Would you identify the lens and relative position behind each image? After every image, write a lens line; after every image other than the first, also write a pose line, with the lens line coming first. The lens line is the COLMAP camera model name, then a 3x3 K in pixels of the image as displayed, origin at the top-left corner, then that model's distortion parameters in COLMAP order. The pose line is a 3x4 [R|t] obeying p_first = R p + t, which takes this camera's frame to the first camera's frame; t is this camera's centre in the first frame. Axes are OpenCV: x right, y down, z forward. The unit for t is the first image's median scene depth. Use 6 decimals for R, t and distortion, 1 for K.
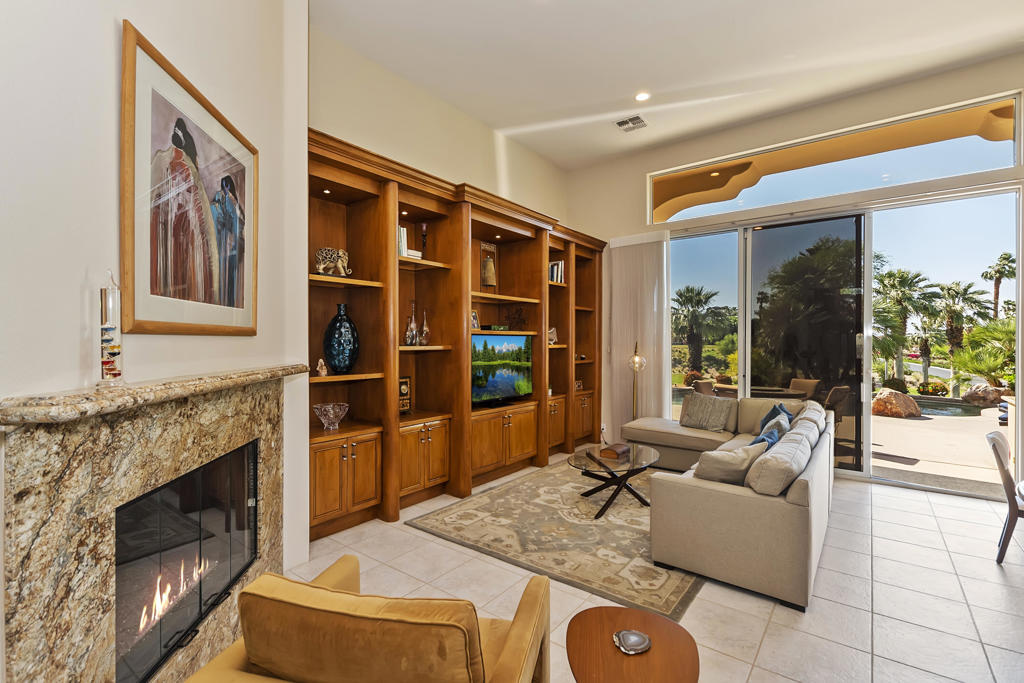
lens RADIAL K [[472.4, 0, 508.7], [0, 472.4, 341.3], [0, 0, 1]] dist [0.004138, -0.000117]
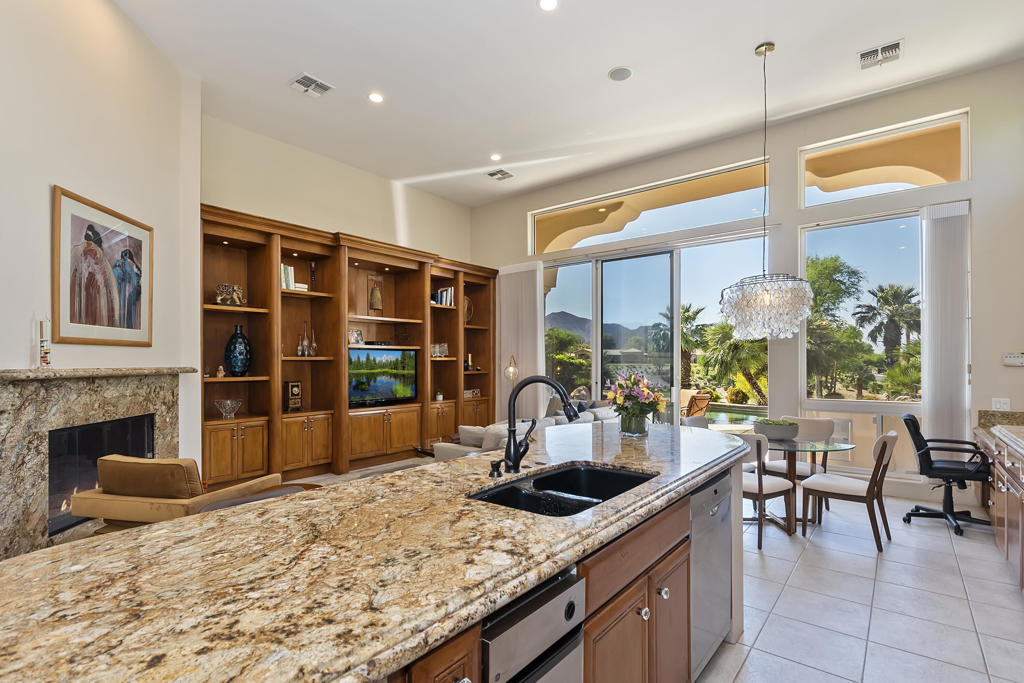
lens RADIAL K [[500.1, 0, 508.2], [0, 500.1, 357.0], [0, 0, 1]] dist [-0.002995, -0.001159]
pose [[0.999874, -0.004419, -0.015234, 0.386071], [0.004302, 0.999961, -0.007675, 0.022567], [0.015267, 0.007608, 0.999855, -0.362909]]
